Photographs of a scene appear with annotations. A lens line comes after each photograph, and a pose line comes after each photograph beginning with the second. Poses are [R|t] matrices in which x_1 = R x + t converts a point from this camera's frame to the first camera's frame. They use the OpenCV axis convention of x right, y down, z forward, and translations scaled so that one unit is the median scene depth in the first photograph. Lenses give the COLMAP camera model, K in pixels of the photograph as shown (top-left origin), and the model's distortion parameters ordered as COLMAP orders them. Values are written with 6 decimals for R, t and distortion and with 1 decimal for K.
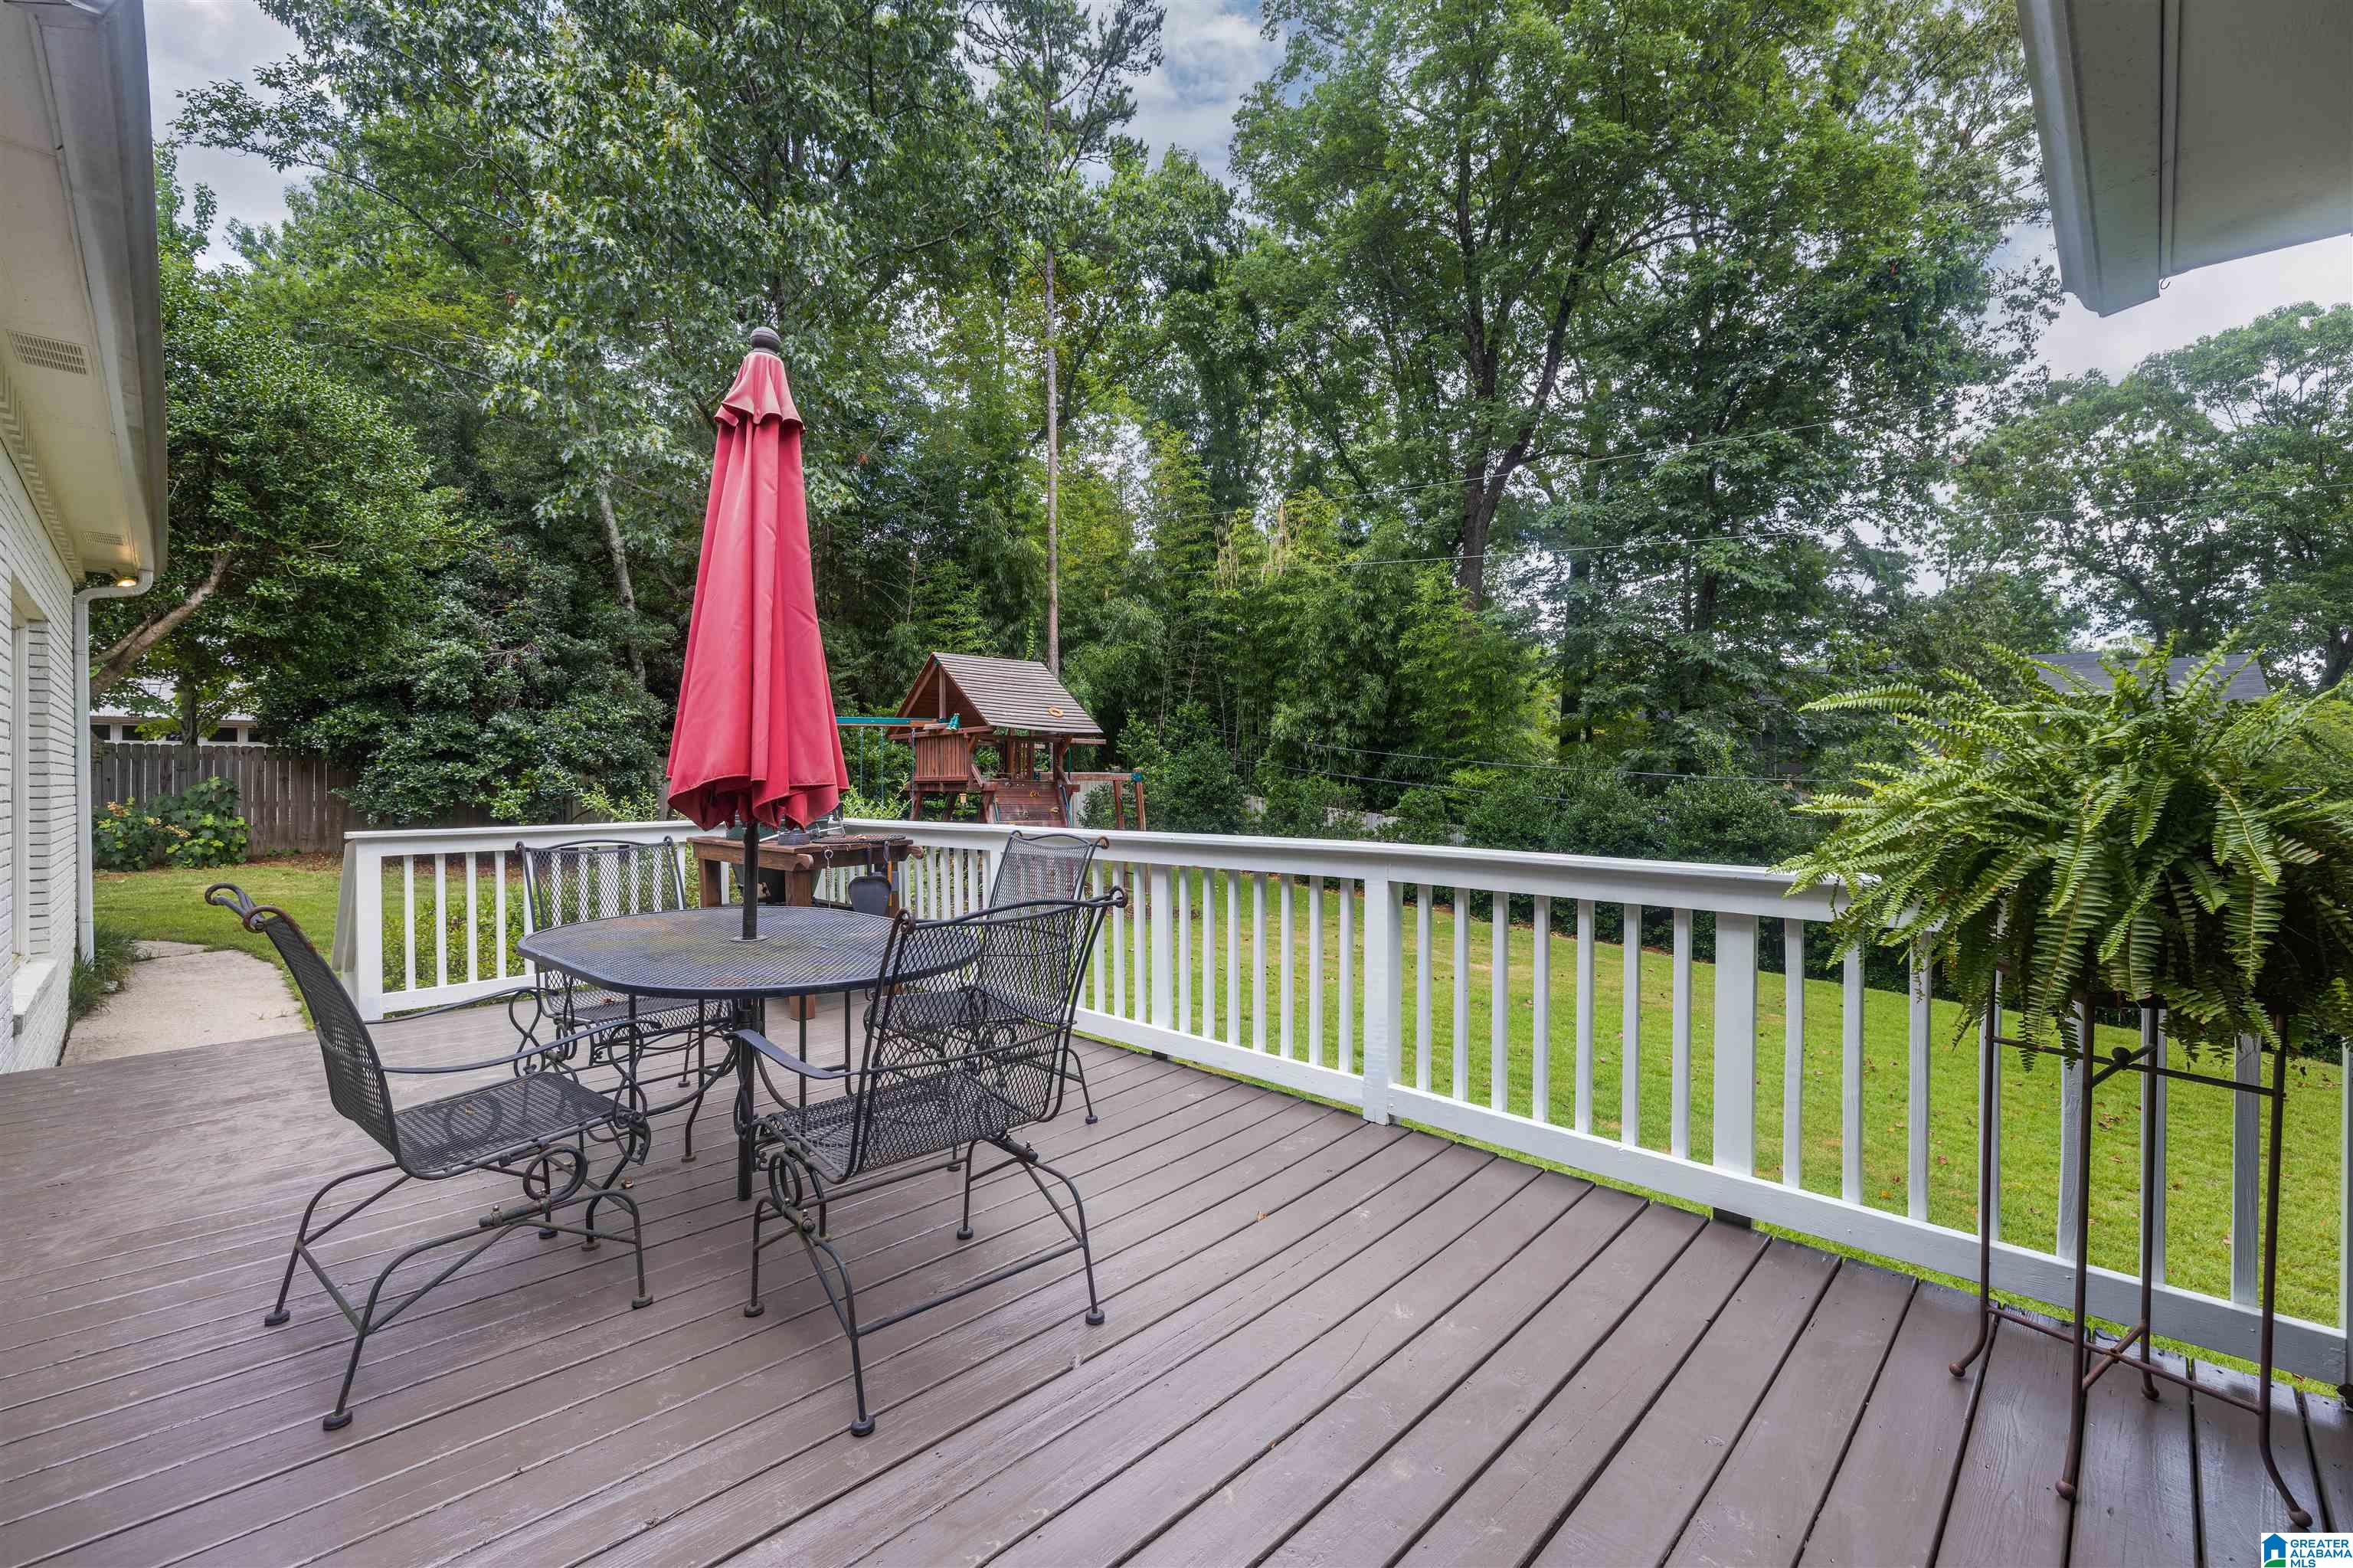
lens RADIAL K [[987.5, 0, 1172.7], [0, 987.5, 793.0], [0, 0, 1]] dist [-0.000974, 0.001307]
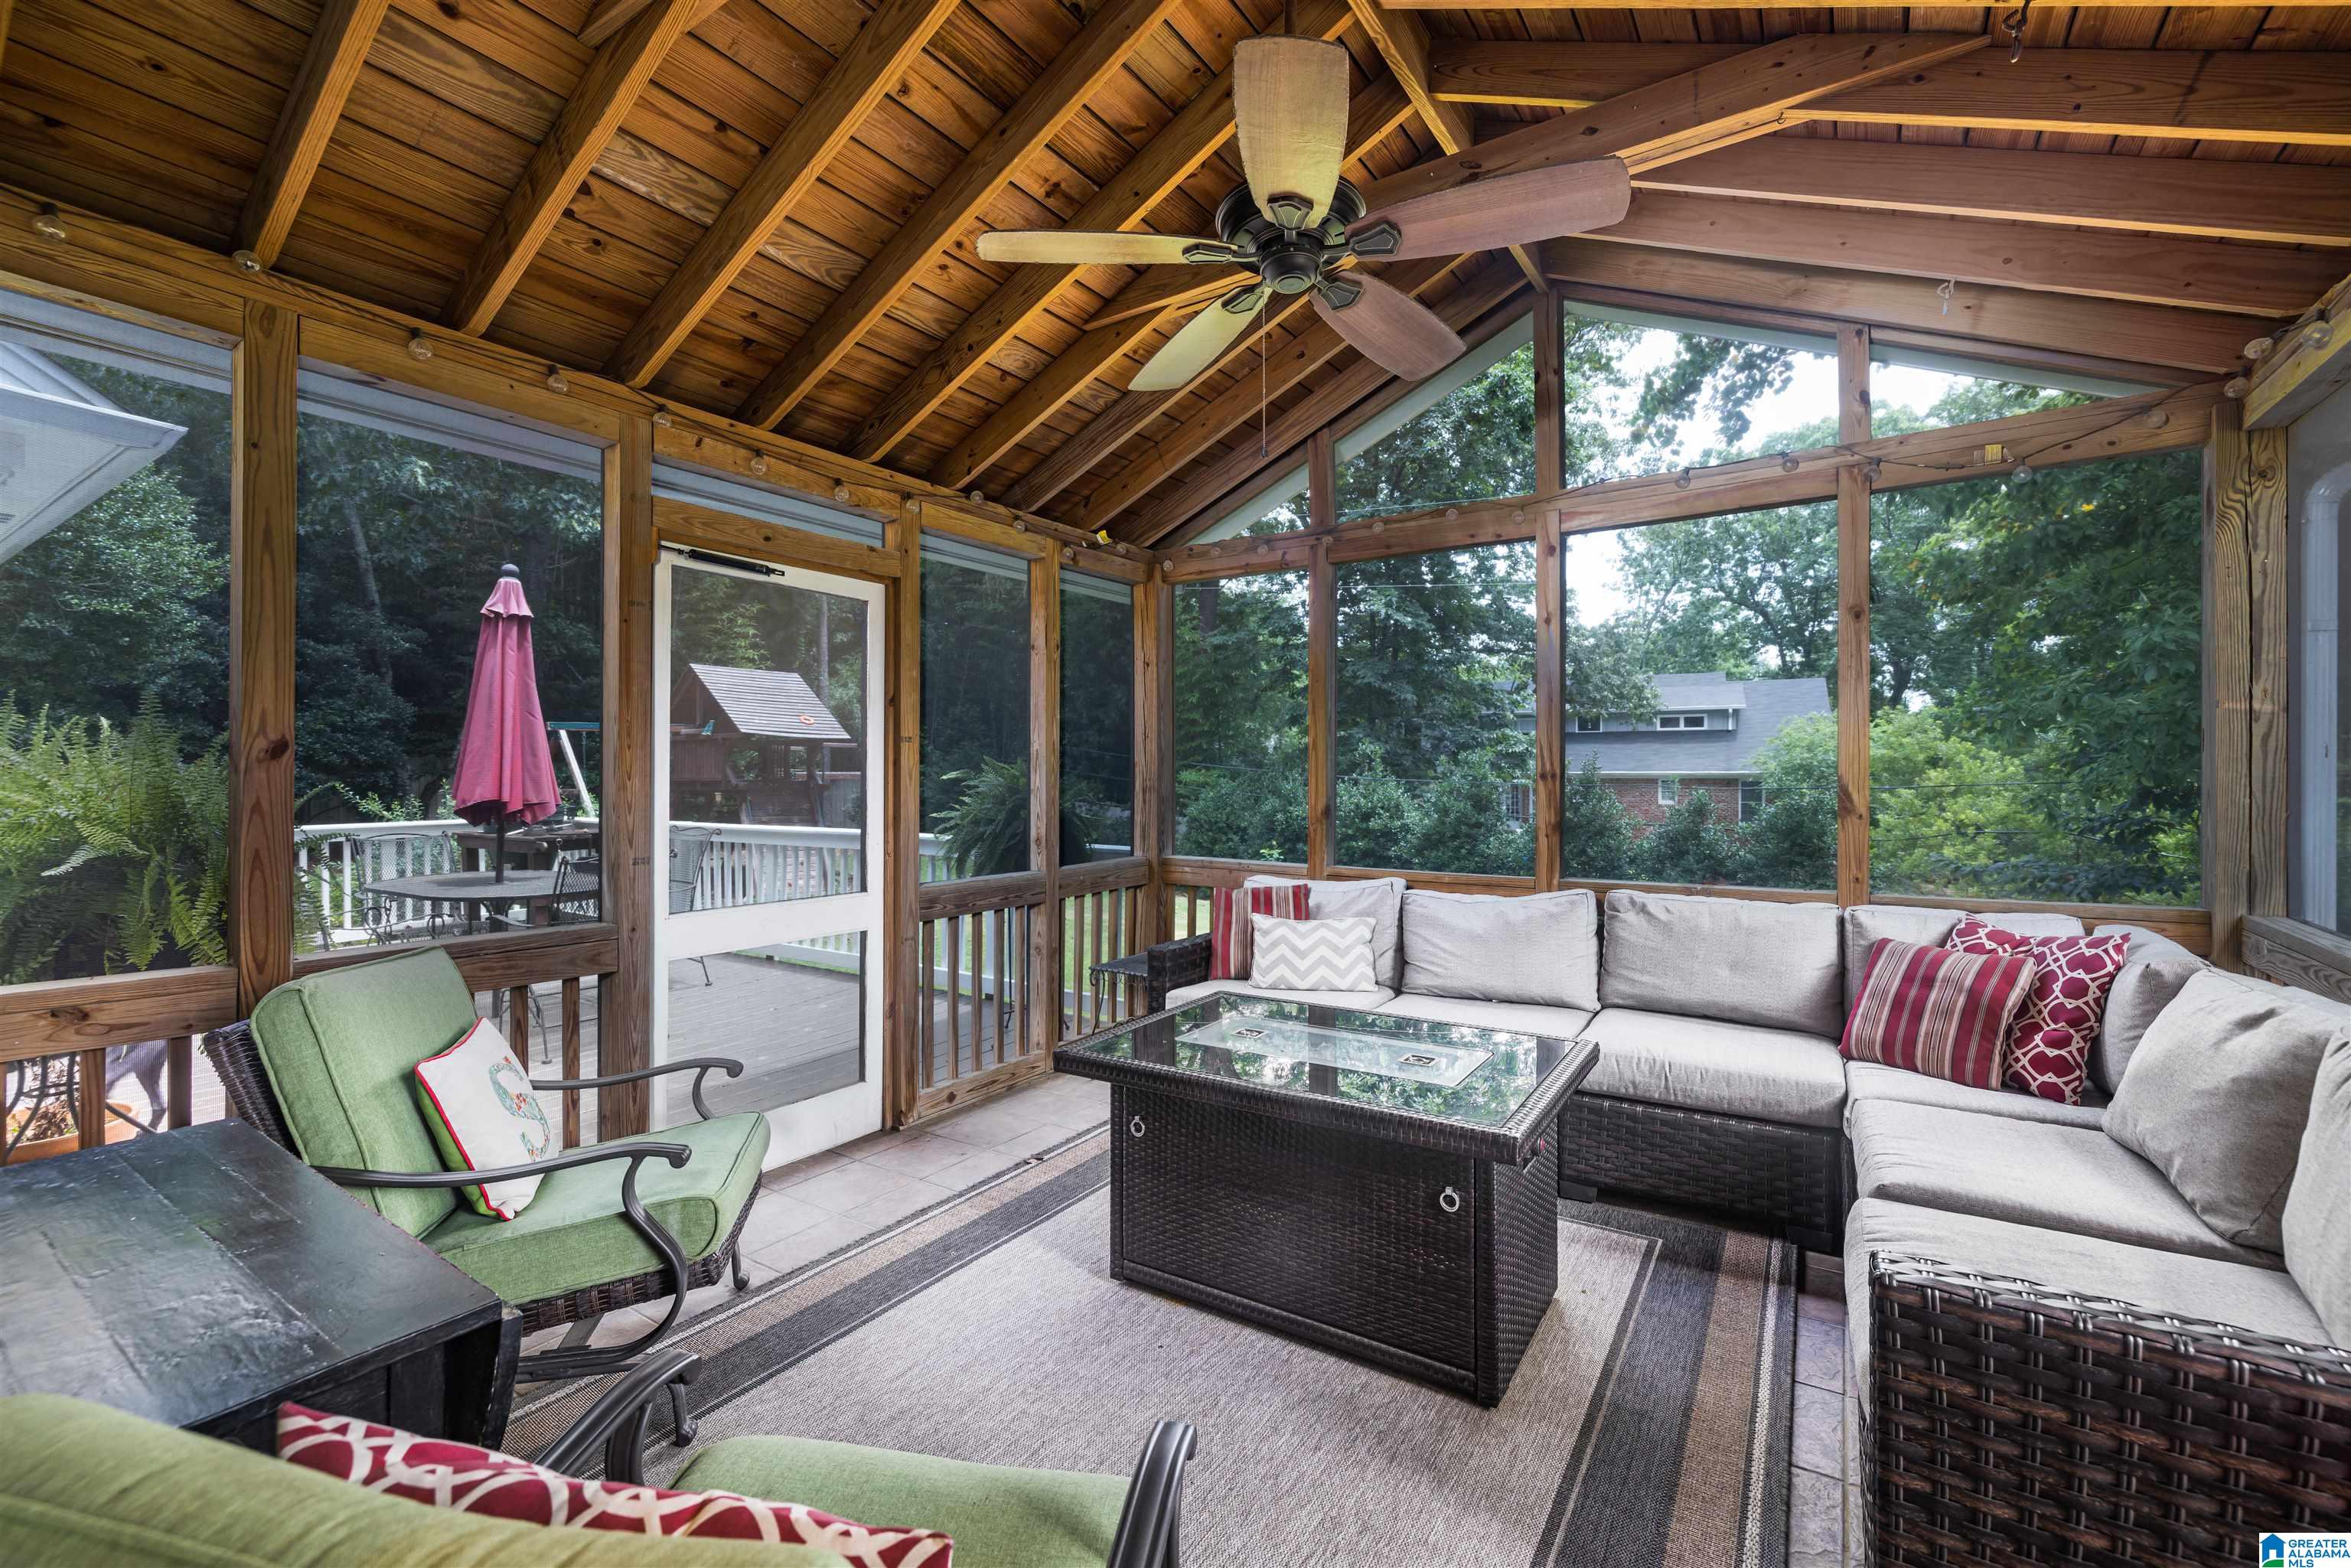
lens RADIAL K [[986.6, 0, 1177.9], [0, 986.6, 773.0], [0, 0, 1]] dist [-0.000974, 0.001307]
pose [[0.981443, 0.002113, 0.191743, 0.094056], [0.000309, 0.999921, -0.012601, -0.008053], [-0.191754, 0.012426, 0.981364, -0.214848]]
